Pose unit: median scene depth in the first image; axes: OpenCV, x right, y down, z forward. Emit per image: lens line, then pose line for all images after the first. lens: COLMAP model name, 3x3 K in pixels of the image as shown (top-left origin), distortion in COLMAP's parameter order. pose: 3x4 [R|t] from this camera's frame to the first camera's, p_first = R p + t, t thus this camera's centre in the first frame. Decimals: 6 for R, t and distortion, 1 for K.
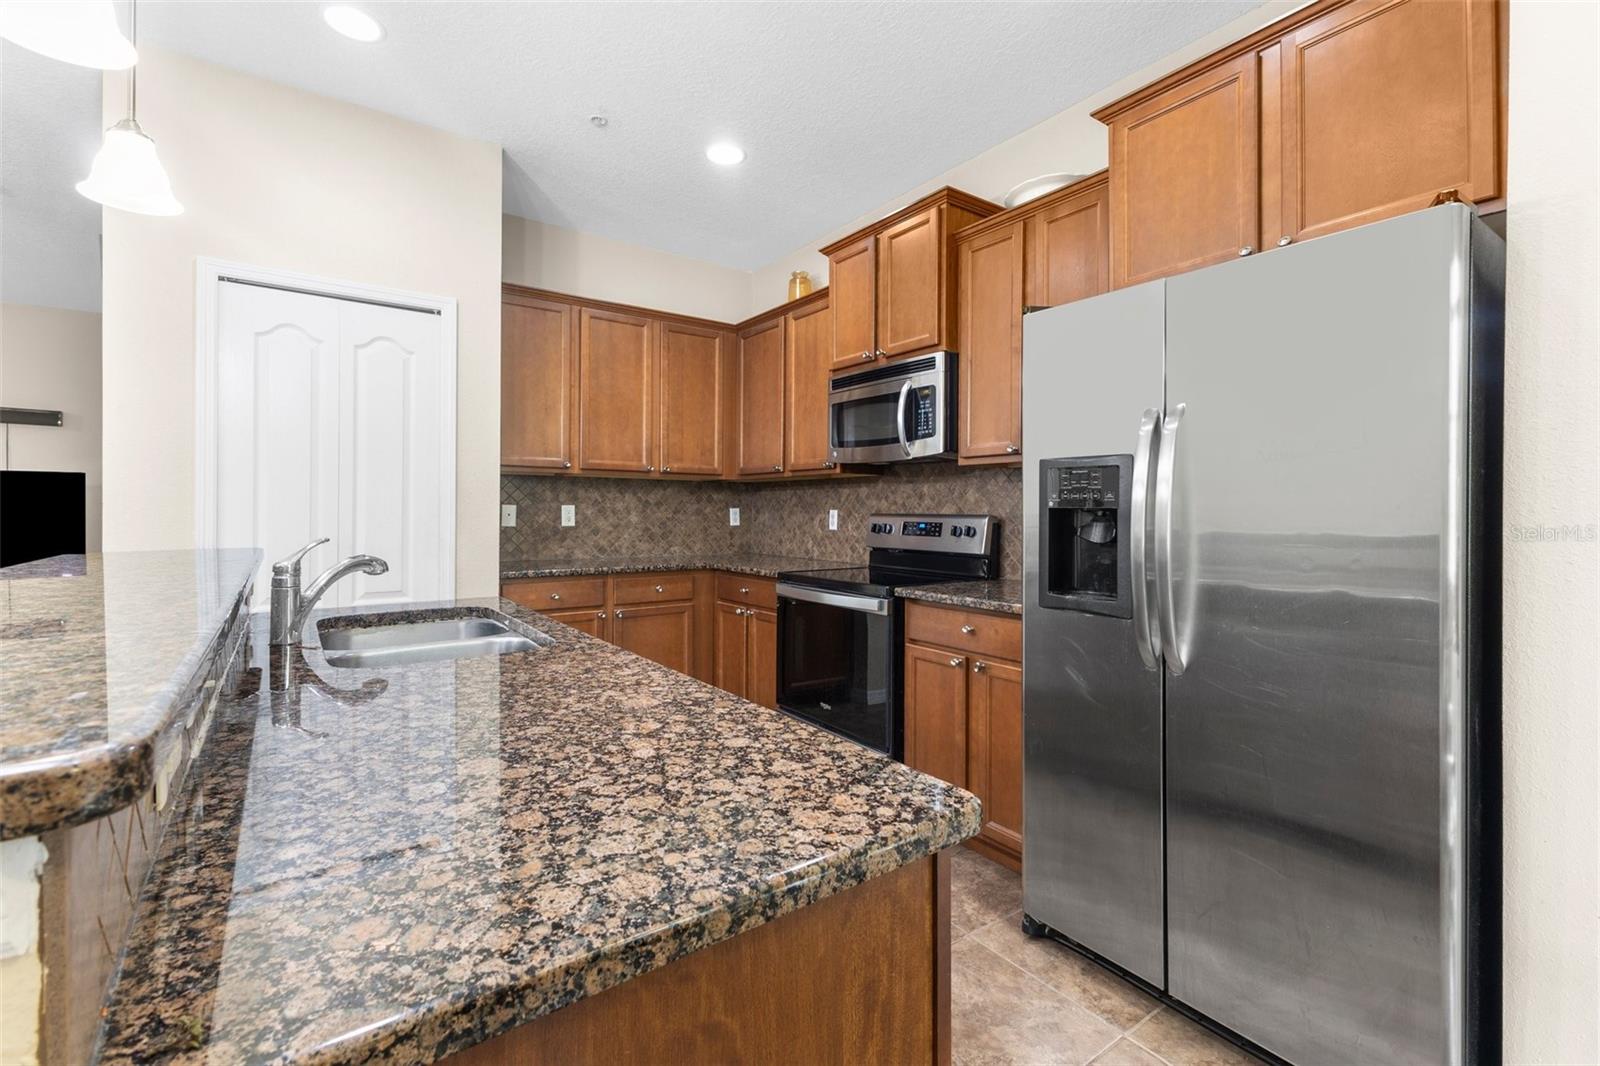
lens RADIAL K [[689.9, 0, 793.7], [0, 689.9, 516.2], [0, 0, 1]] dist [0.000374, -0.000018]
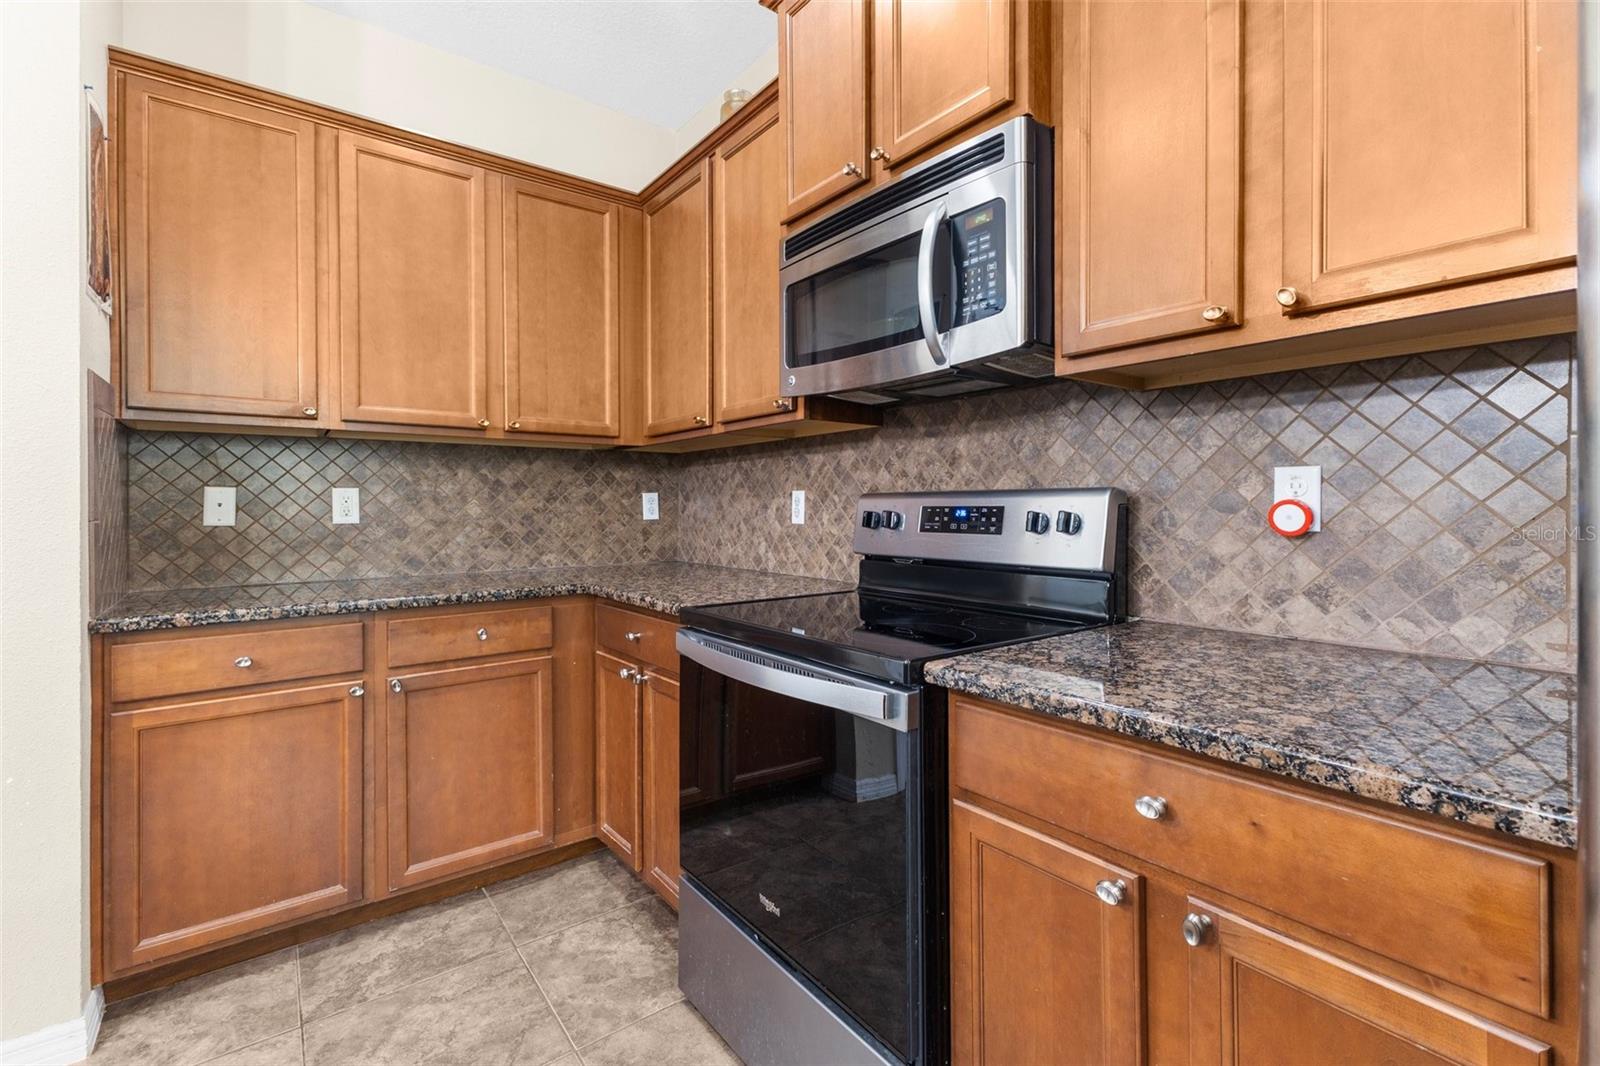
lens RADIAL K [[700.0, 0, 800.0], [0, 700.0, 533.0], [0, 0, 1]] dist [0.027873, -0.013396]
pose [[0.999491, -0.013921, 0.028717, 0.044160], [0.013049, 0.999454, 0.030350, 0.009774], [-0.029124, -0.029960, 0.999127, 0.419355]]
